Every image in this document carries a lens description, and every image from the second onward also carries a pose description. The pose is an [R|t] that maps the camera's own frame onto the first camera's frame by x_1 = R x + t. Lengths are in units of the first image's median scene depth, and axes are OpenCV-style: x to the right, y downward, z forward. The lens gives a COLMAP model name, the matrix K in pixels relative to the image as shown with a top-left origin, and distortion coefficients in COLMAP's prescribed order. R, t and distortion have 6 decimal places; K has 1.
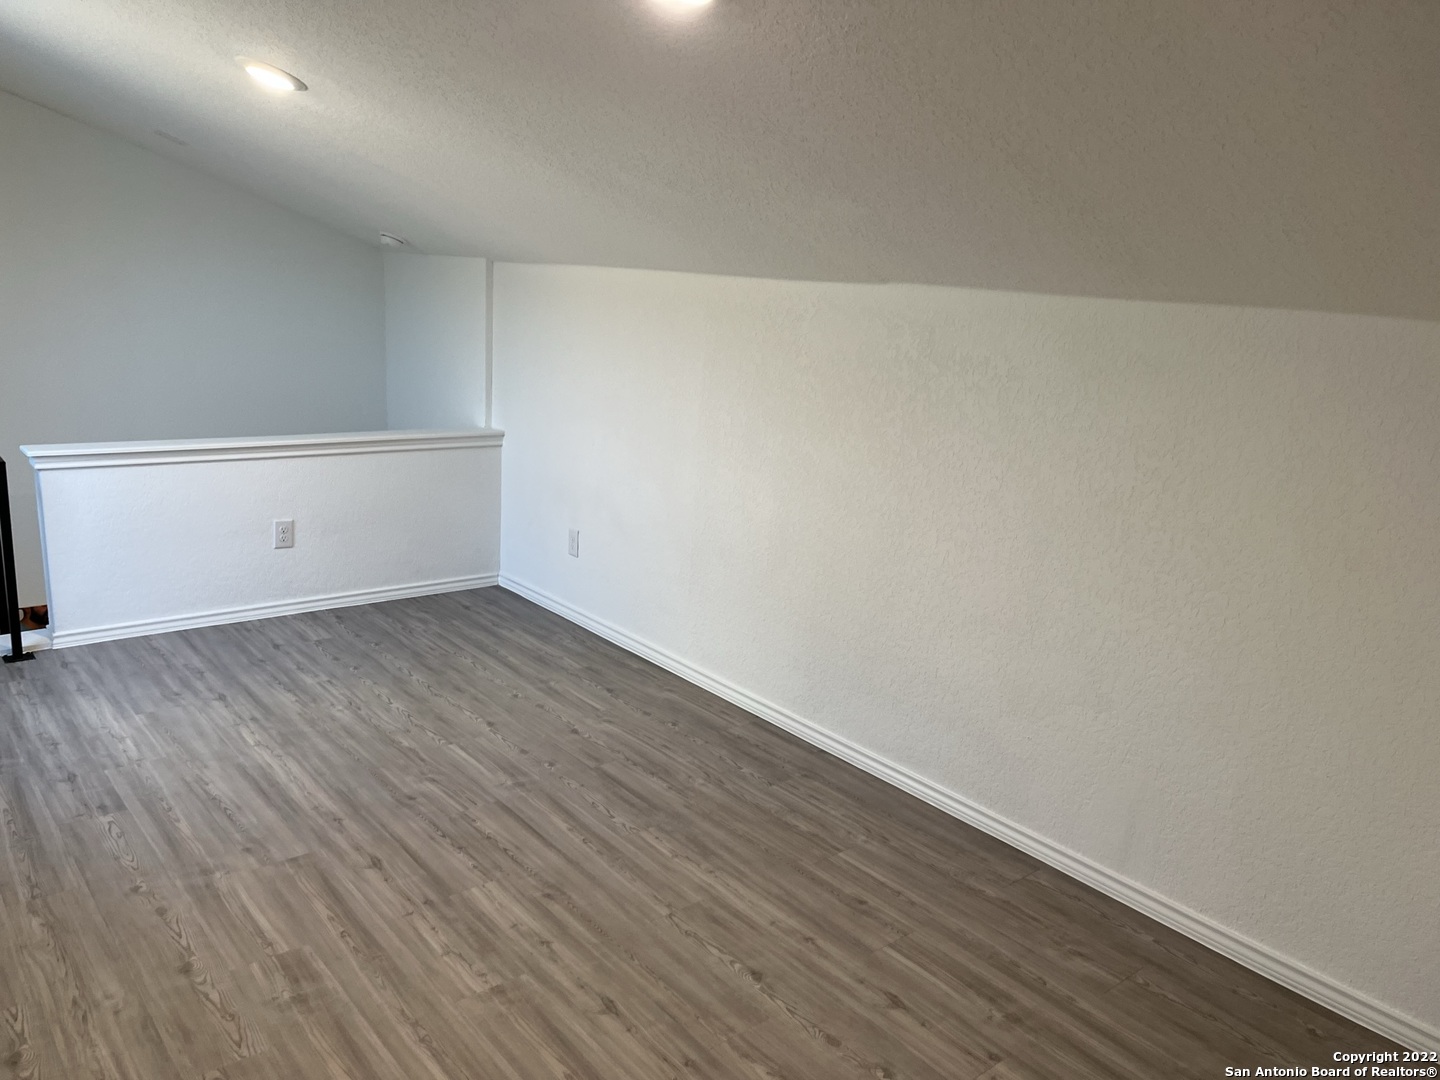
lens RADIAL K [[1086.6, 0, 728.1], [0, 1086.6, 569.6], [0, 0, 1]] dist [0.067985, -0.097693]
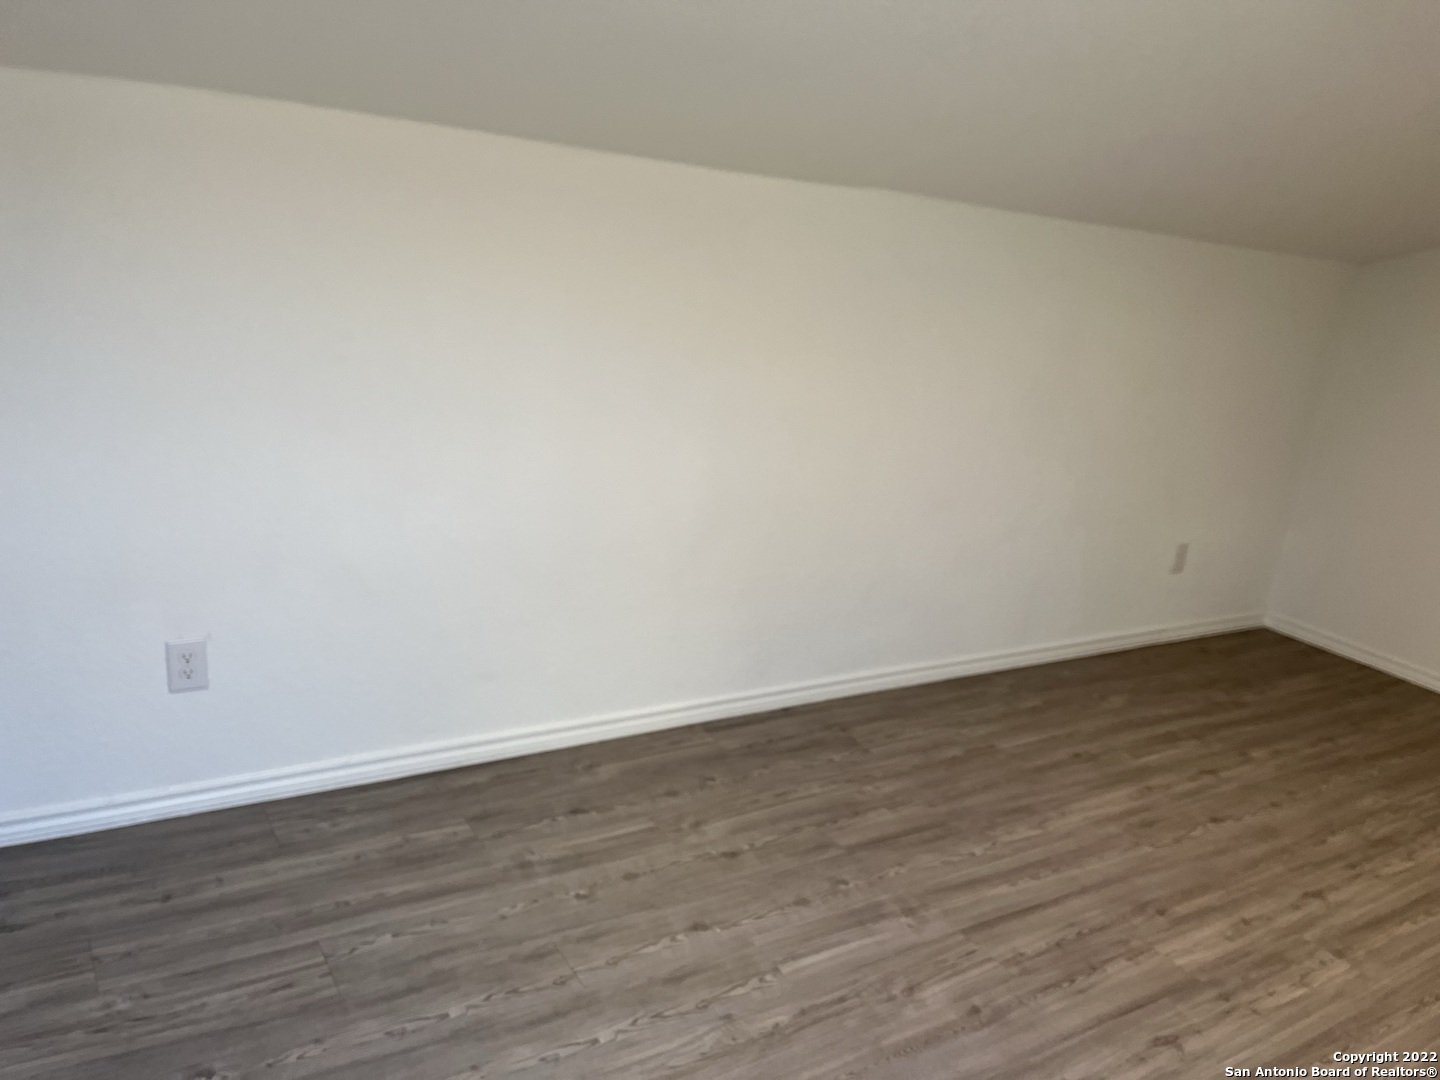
lens RADIAL K [[1086.6, 0, 712.8], [0, 1086.6, 541.1], [0, 0, 1]] dist [0.067985, -0.097693]
pose [[0.146399, -0.318212, 0.936648, -0.887989], [0.166416, 0.941277, 0.293773, -0.298680], [-0.975127, 0.112865, 0.190757, 1.037944]]
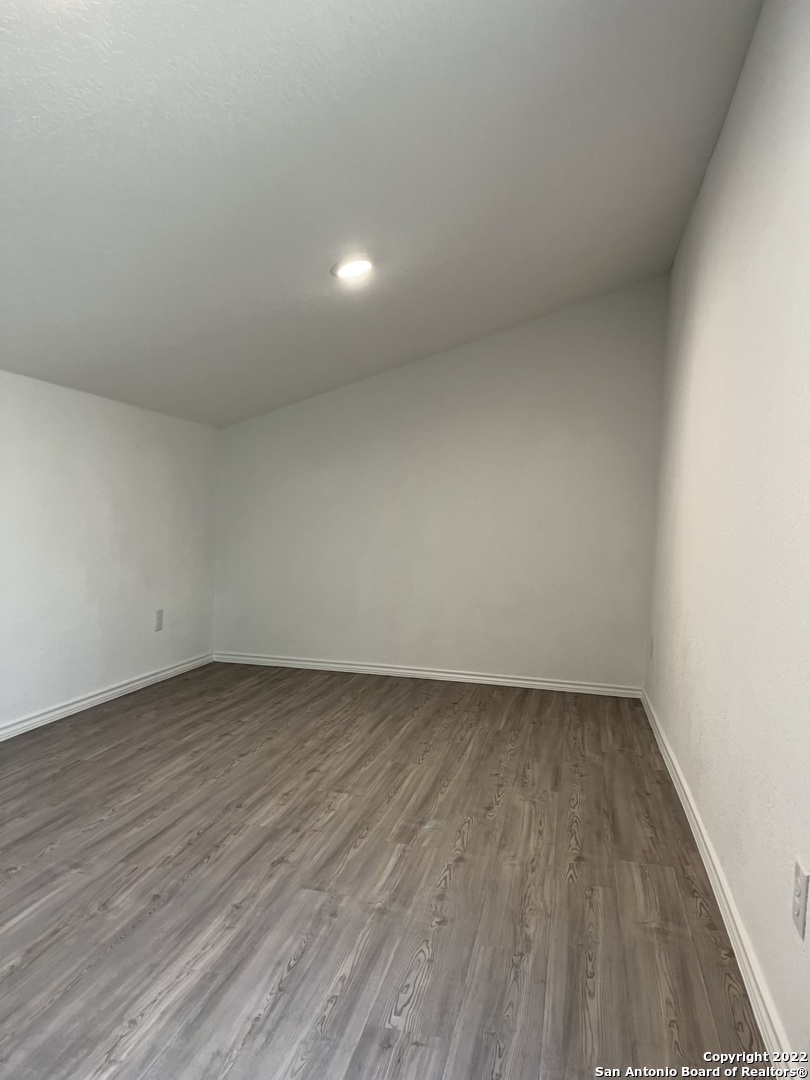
lens RADIAL K [[815.0, 0, 397.9], [0, 815.0, 549.4], [0, 0, 1]] dist [0.067985, -0.097693]
pose [[-0.603075, -0.122729, 0.788187, -0.938613], [0.131508, 0.959276, 0.249992, -0.211735], [-0.786770, 0.254416, -0.562375, 1.198904]]
